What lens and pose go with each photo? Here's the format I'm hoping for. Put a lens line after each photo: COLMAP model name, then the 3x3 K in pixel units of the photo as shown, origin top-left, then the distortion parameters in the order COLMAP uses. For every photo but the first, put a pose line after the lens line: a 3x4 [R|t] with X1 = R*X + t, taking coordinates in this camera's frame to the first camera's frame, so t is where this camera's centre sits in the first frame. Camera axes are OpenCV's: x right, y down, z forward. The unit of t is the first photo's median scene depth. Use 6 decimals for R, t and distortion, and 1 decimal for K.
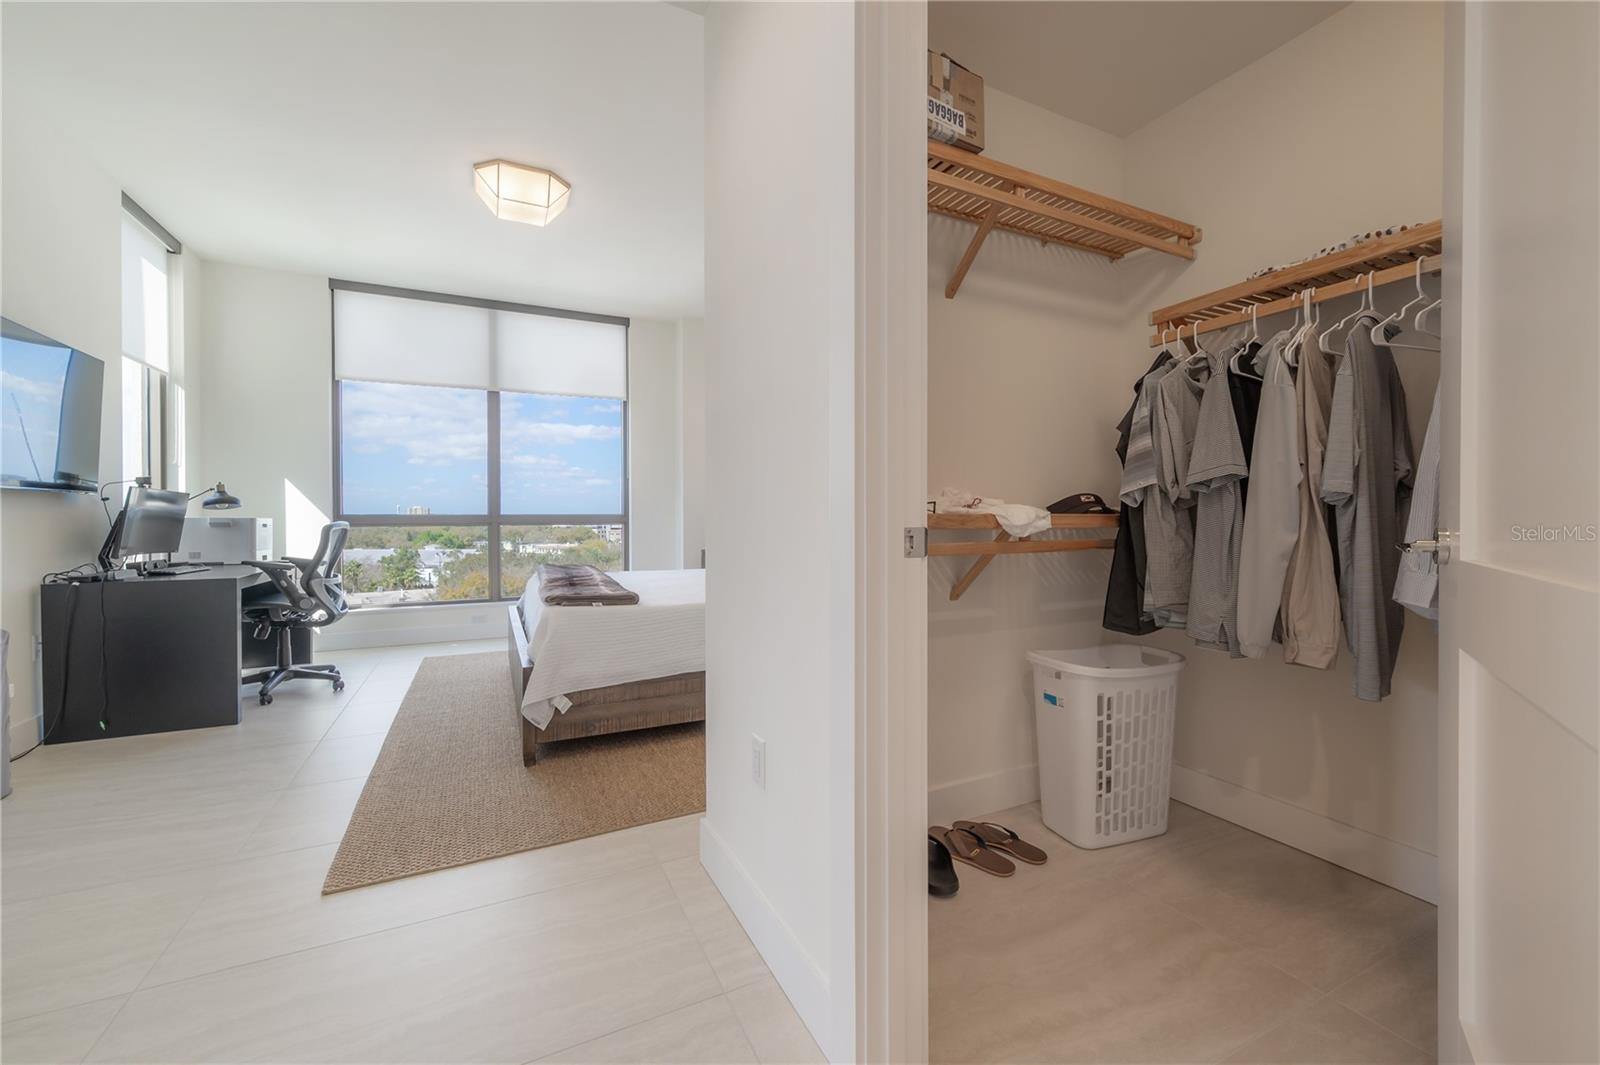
lens RADIAL K [[632.3, 0, 783.3], [0, 632.3, 519.2], [0, 0, 1]] dist [-0.005131, 0.001179]
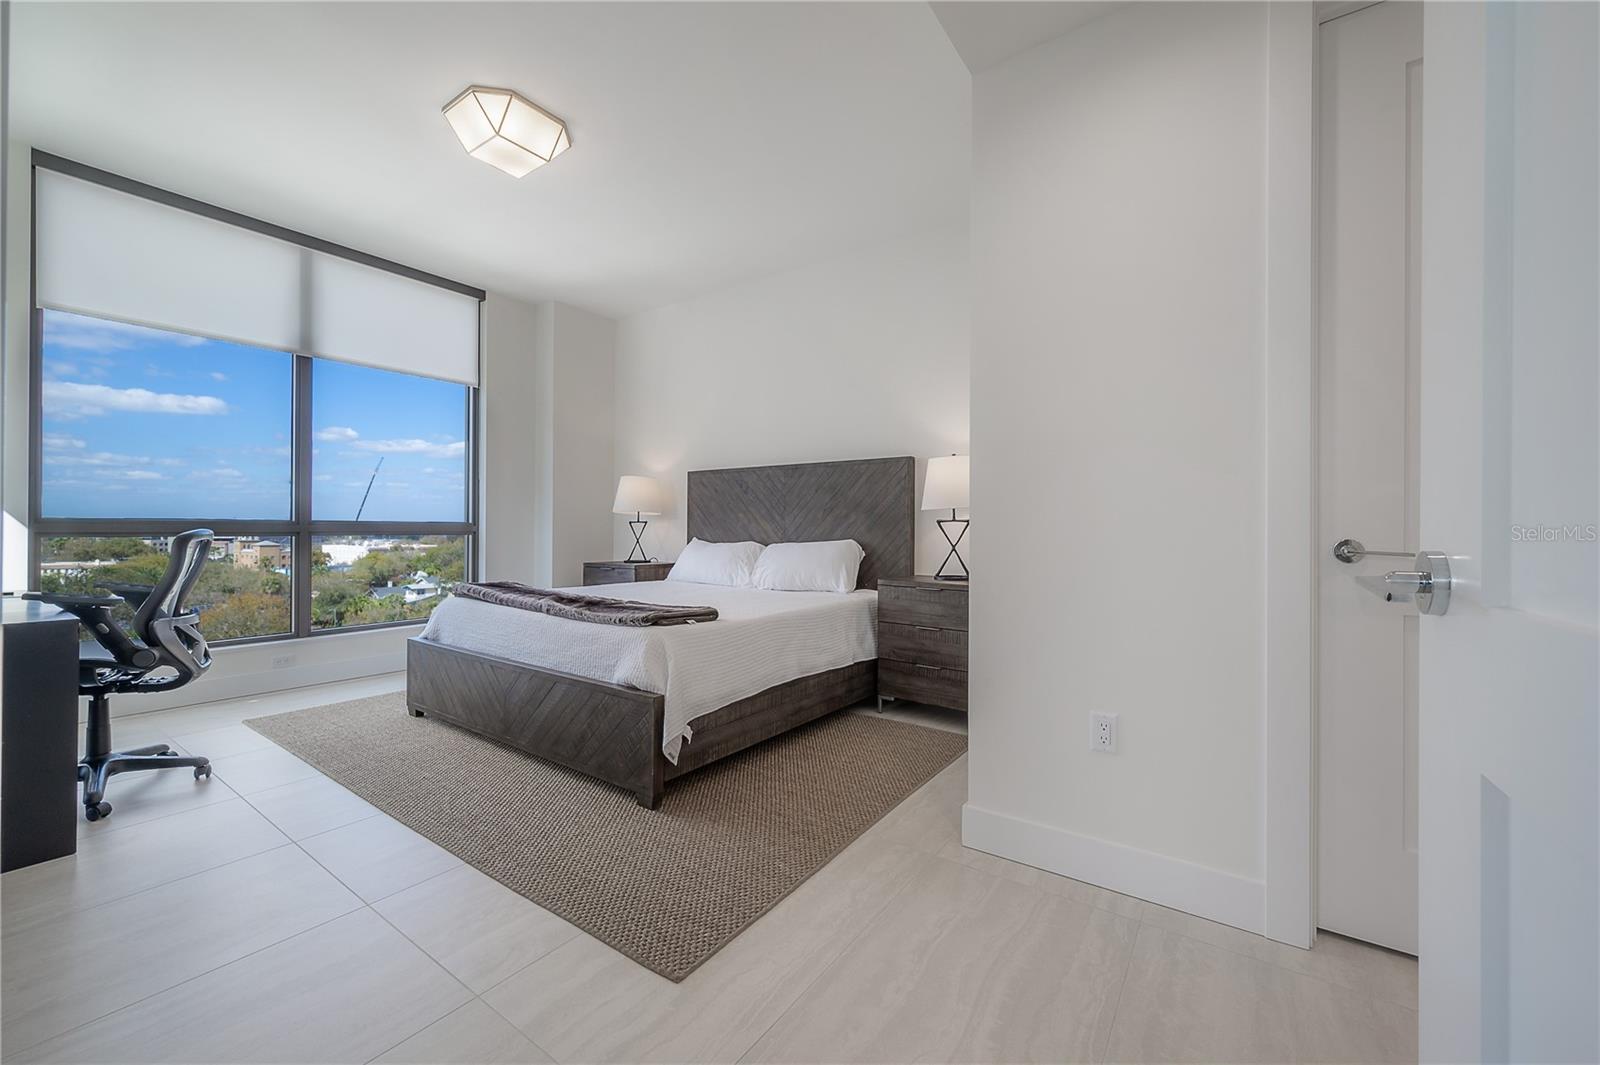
lens RADIAL K [[632.3, 0, 798.2], [0, 632.3, 523.6], [0, 0, 1]] dist [-0.005131, 0.001179]
pose [[0.871536, 0.008908, 0.490250, -0.350750], [-0.004955, 0.999944, -0.009361, -0.000673], [-0.490306, 0.005729, 0.871531, 0.070132]]
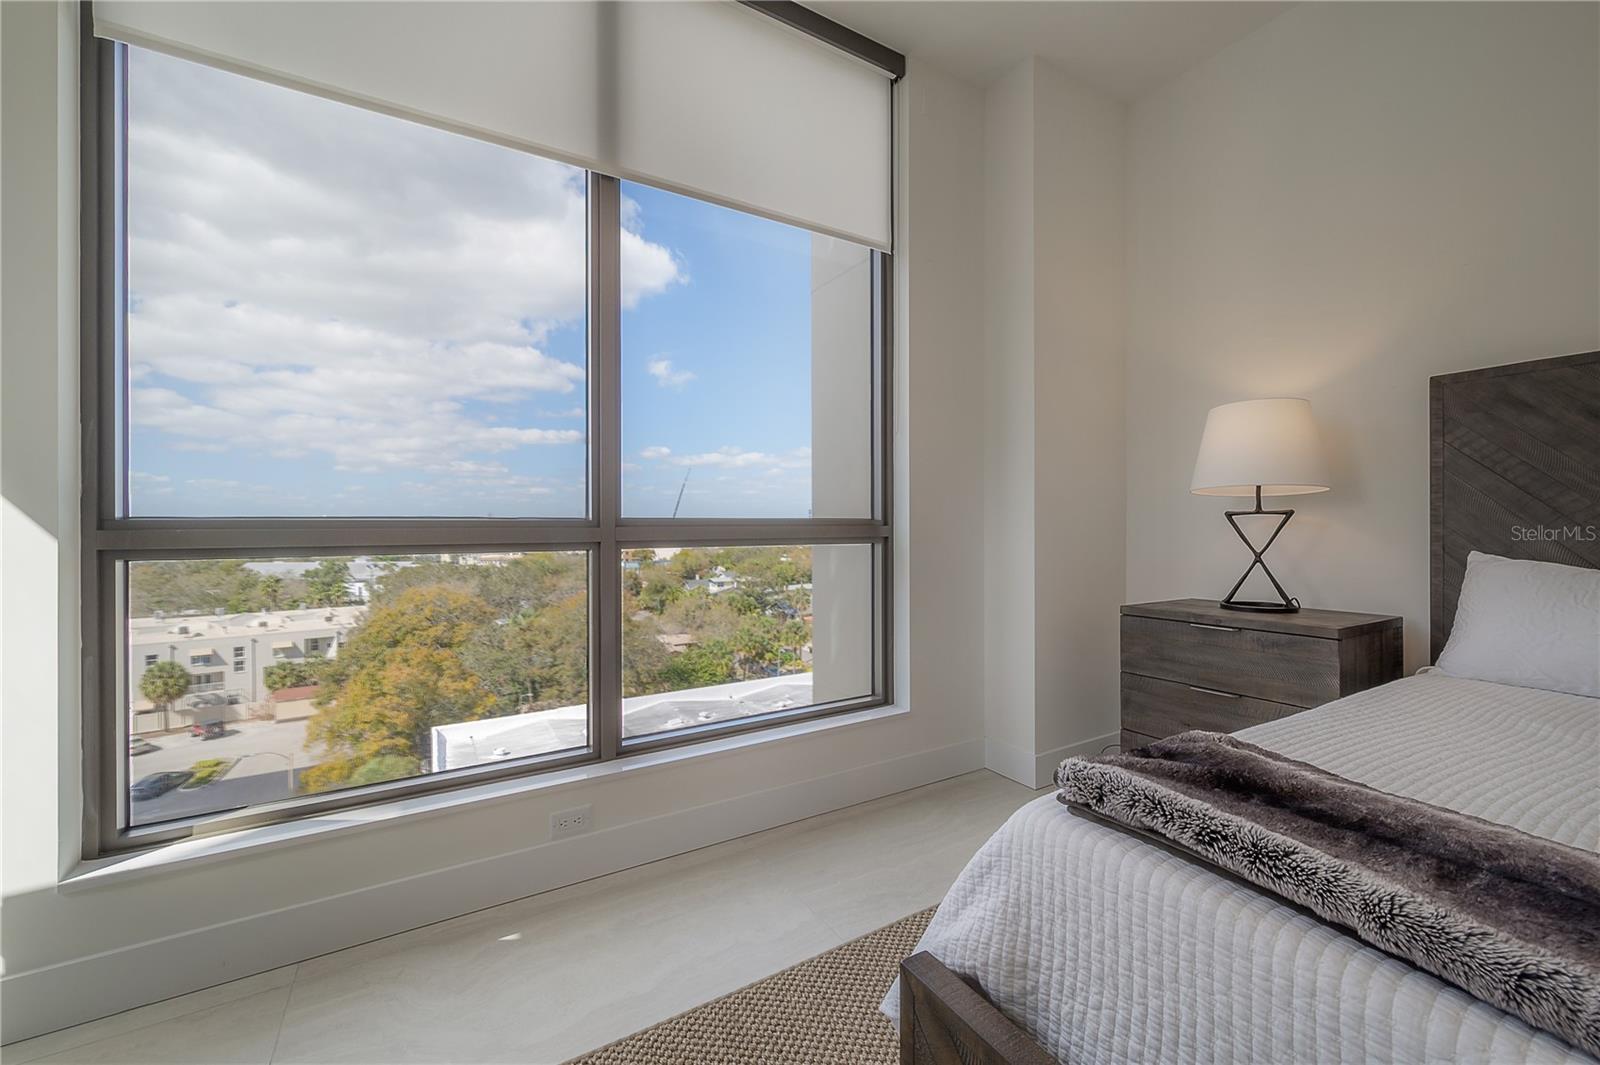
lens RADIAL K [[632.3, 0, 797.5], [0, 632.3, 534.5], [0, 0, 1]] dist [-0.005131, 0.001179]
pose [[0.995293, -0.004008, 0.096831, -0.431165], [0.003052, 0.999945, 0.010014, -0.001813], [-0.096866, -0.009672, 0.995250, 0.703340]]
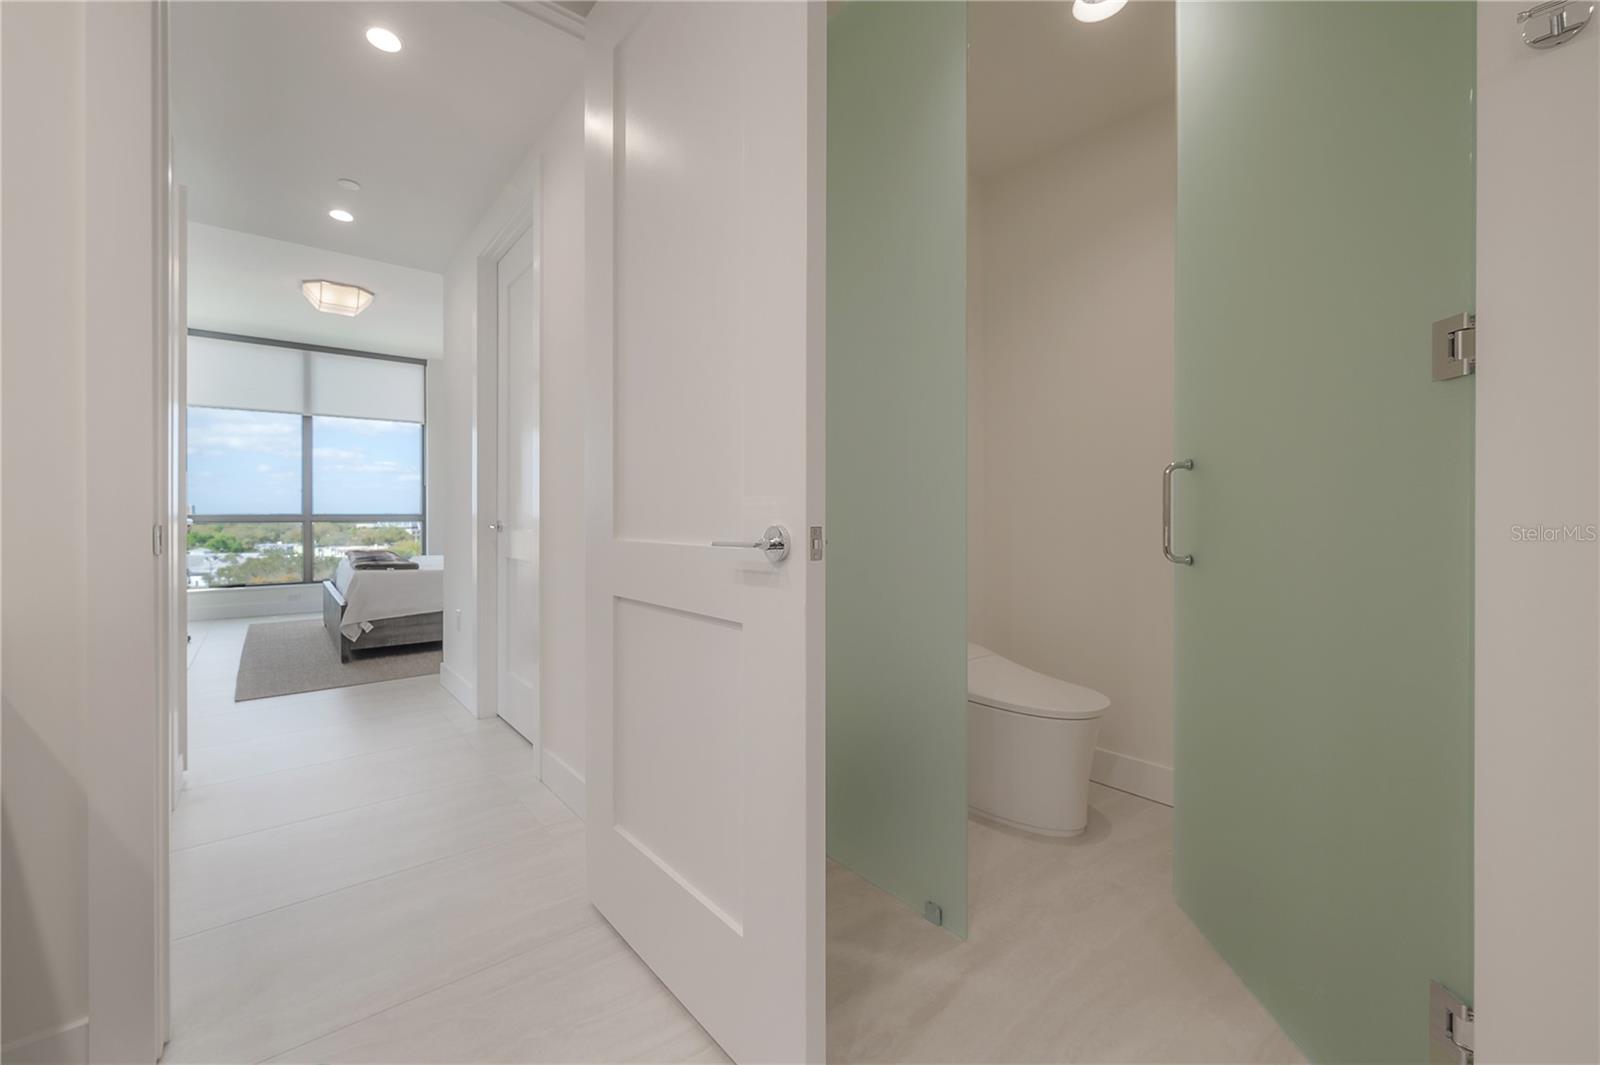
lens RADIAL K [[632.3, 0, 765.8], [0, 632.3, 511.3], [0, 0, 1]] dist [-0.005131, 0.001179]
pose [[0.974799, -0.000350, 0.223084, 0.167836], [0.002485, 0.999954, -0.009293, 0.000840], [-0.223070, 0.009614, 0.974755, -0.472768]]
